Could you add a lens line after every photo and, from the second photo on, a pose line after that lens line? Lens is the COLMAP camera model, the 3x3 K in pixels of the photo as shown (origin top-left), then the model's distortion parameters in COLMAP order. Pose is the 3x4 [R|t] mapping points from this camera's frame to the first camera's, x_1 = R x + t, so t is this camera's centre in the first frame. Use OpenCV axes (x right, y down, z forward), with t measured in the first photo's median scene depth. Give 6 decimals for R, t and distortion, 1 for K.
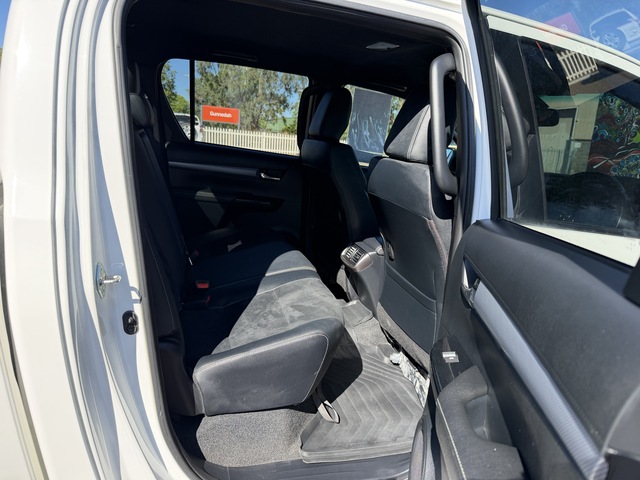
lens RADIAL K [[446.1, 0, 315.7], [0, 446.1, 240.0], [0, 0, 1]] dist [0.036432, -0.053101]
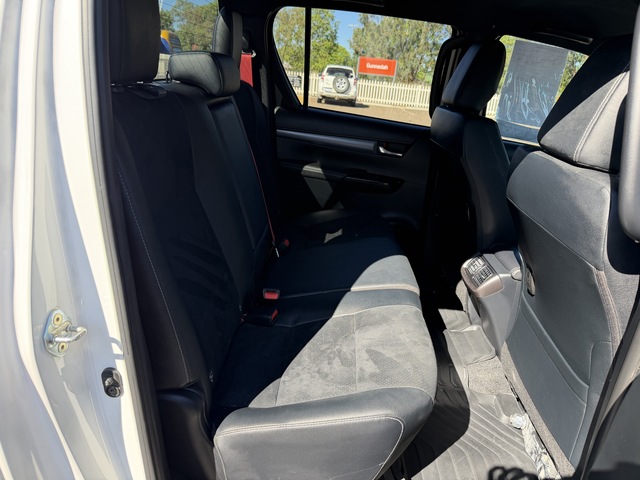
lens RADIAL K [[446.1, 0, 318.3], [0, 446.1, 239.4], [0, 0, 1]] dist [0.036432, -0.053101]
pose [[0.947387, 0.117990, -0.297551, 0.053623], [-0.089109, 0.990053, 0.108877, -0.086149], [0.307438, -0.076635, 0.948477, 0.231231]]
